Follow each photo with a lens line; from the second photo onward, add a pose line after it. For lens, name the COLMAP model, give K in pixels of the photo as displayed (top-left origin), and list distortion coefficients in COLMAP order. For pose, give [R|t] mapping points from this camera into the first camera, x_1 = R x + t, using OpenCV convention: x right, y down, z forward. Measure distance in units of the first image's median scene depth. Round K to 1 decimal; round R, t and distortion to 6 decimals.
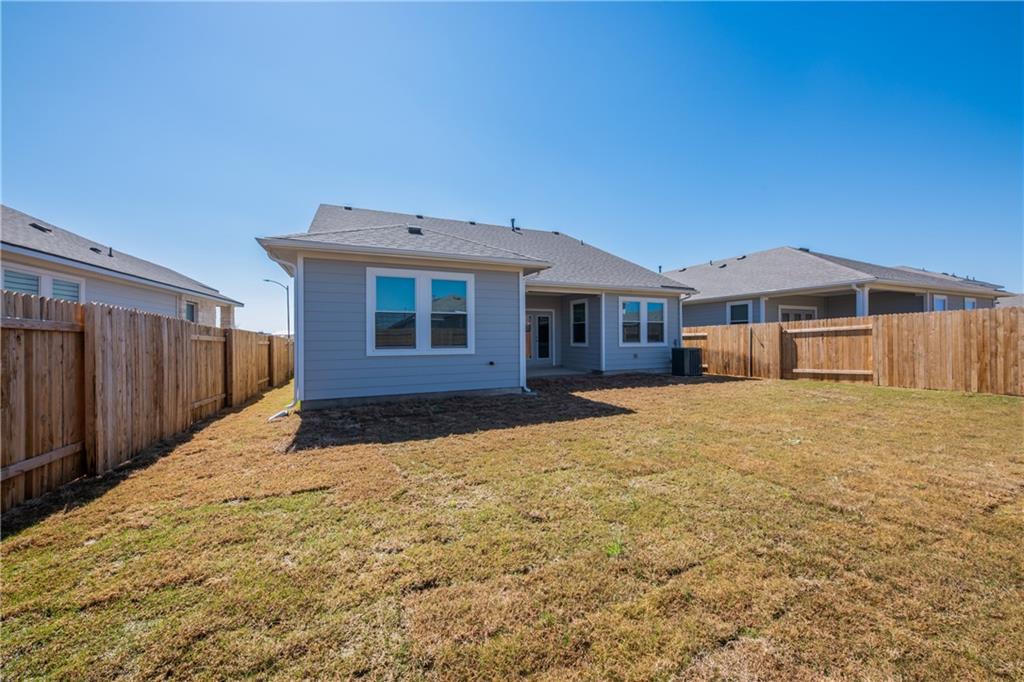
lens RADIAL K [[357.6, 0, 484.6], [0, 357.6, 339.2], [0, 0, 1]] dist [-0.000264, -0.000747]
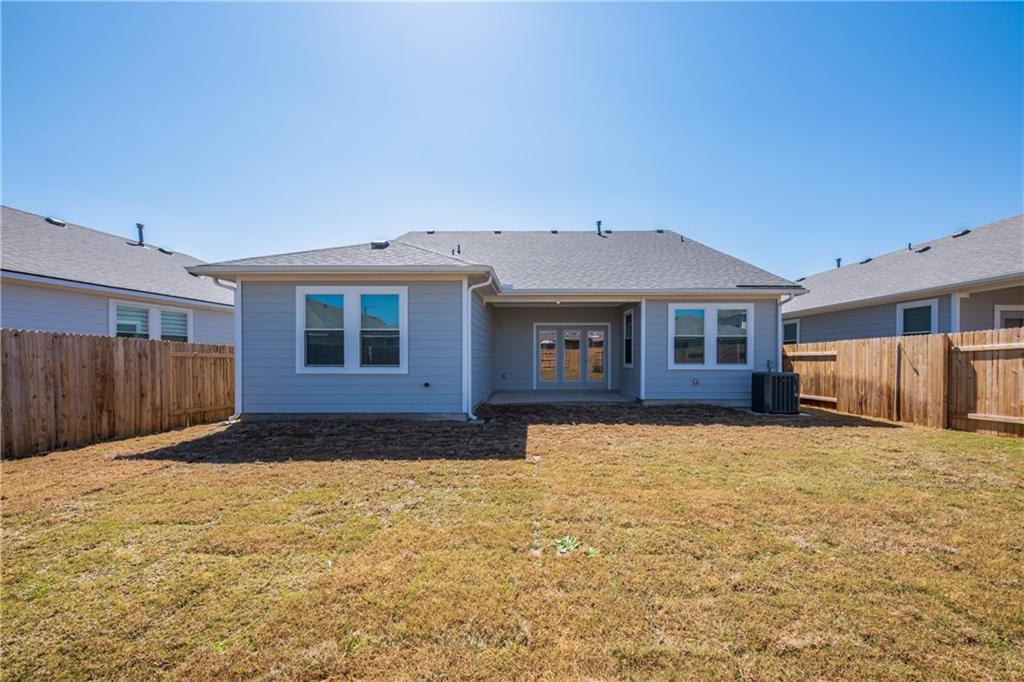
lens RADIAL K [[357.6, 0, 523.9], [0, 357.6, 363.5], [0, 0, 1]] dist [-0.000264, -0.000747]
pose [[0.924693, 0.013839, -0.380462, 0.390802], [-0.007209, 0.999796, 0.018846, -0.003234], [0.380645, -0.014684, 0.924605, 0.177799]]
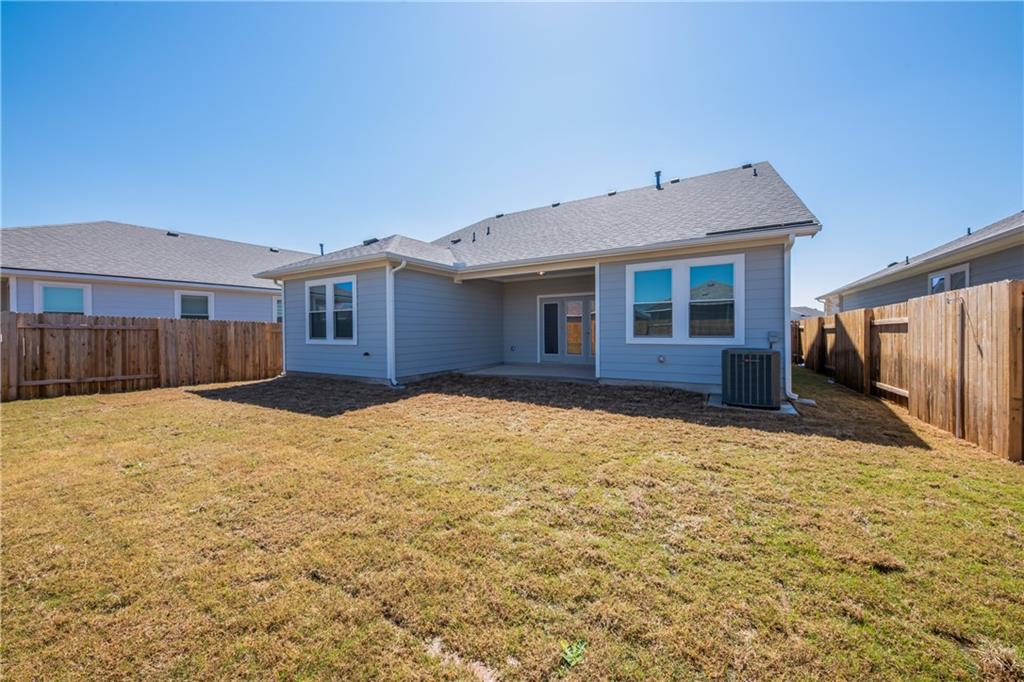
lens RADIAL K [[357.6, 0, 518.5], [0, 357.6, 335.1], [0, 0, 1]] dist [-0.000264, -0.000747]
pose [[0.624781, 0.010639, -0.780727, 0.776624], [0.003142, 0.999865, 0.016140, -0.004650], [0.780794, -0.012537, 0.624663, 0.456037]]
